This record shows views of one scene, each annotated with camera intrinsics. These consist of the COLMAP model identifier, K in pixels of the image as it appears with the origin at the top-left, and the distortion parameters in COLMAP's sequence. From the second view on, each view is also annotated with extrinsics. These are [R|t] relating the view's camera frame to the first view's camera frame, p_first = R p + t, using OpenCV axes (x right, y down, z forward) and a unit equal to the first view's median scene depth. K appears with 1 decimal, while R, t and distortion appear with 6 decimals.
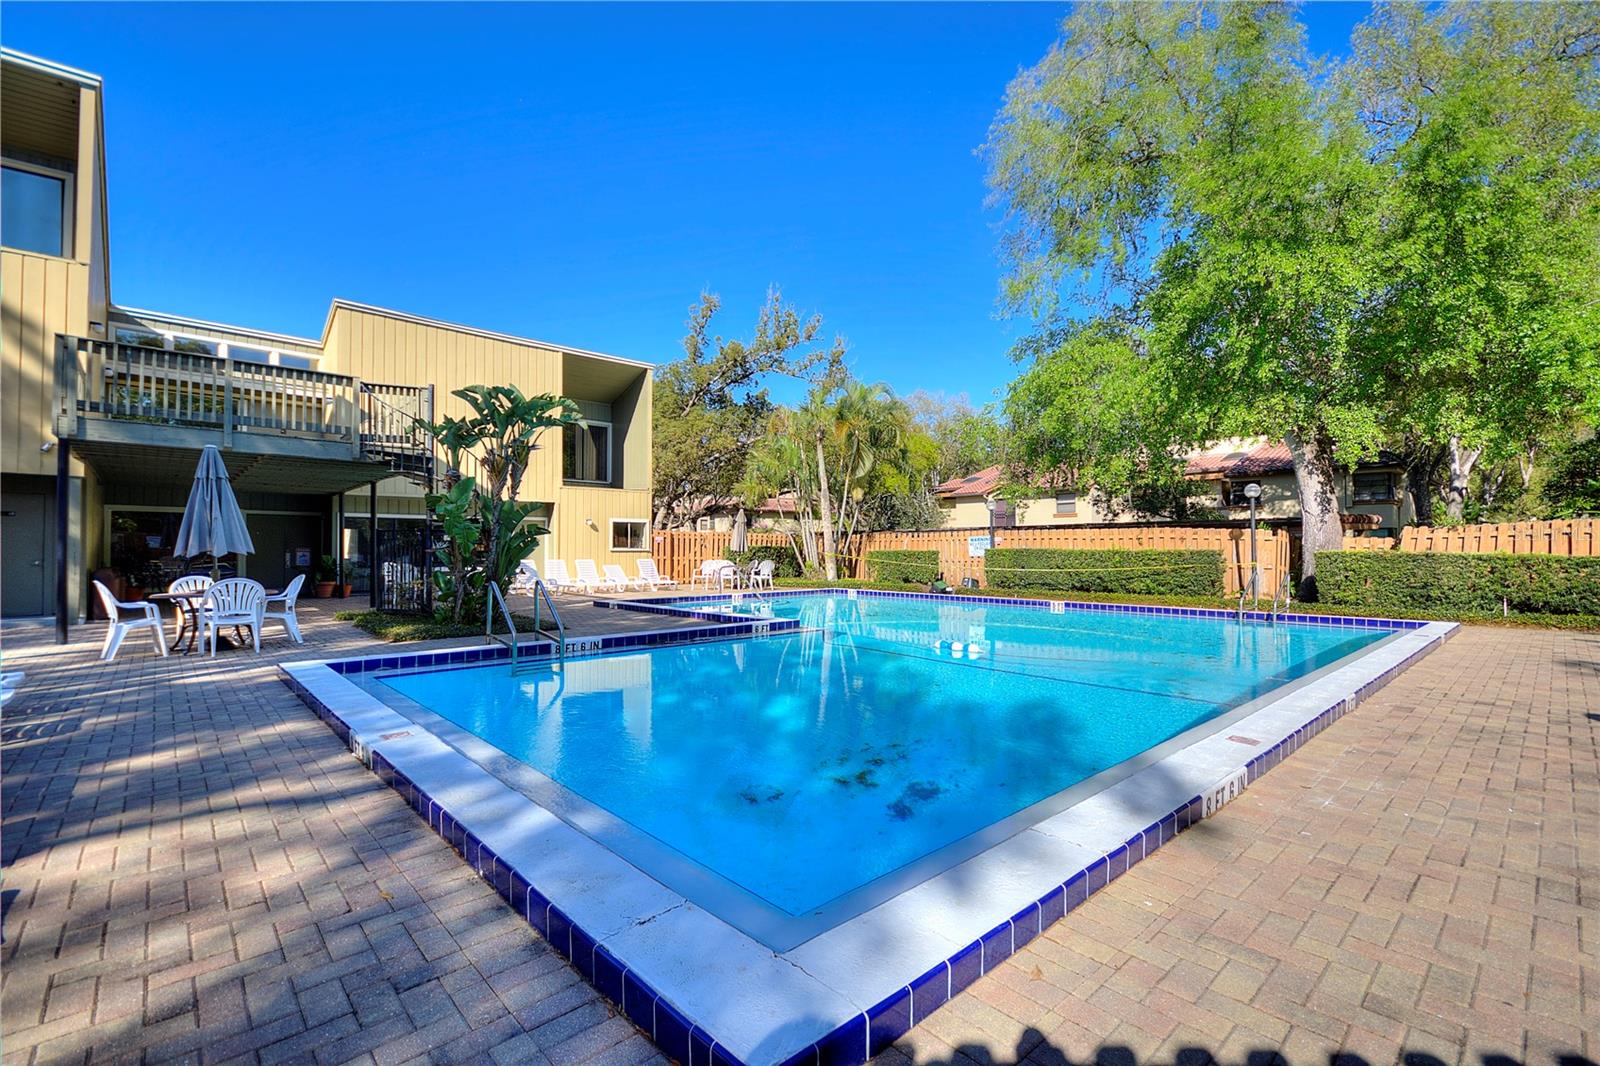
lens RADIAL K [[712.4, 0, 801.7], [0, 712.4, 534.9], [0, 0, 1]] dist [-0.001076, -0.000134]
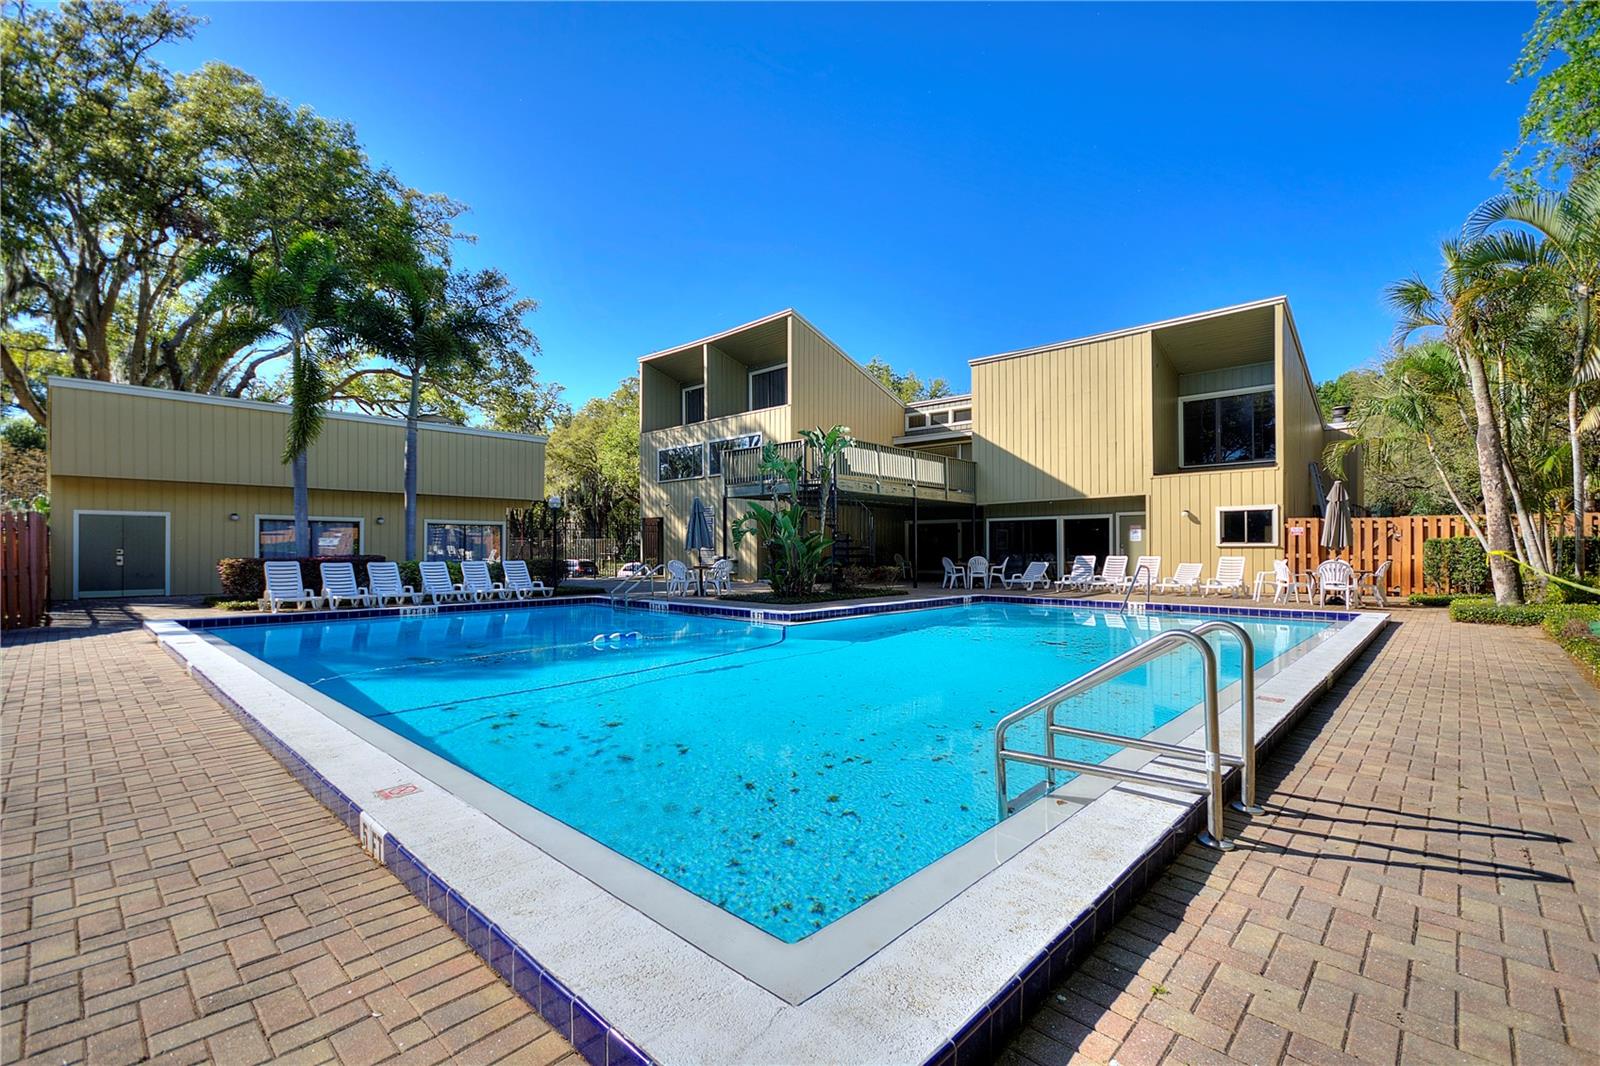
lens RADIAL K [[712.4, 0, 800.2], [0, 712.4, 543.7], [0, 0, 1]] dist [-0.001076, -0.000134]
pose [[0.068937, -0.005931, -0.997603, 0.533073], [0.020537, 0.999779, -0.004524, 0.012946], [0.997410, -0.020176, 0.069043, 0.467067]]
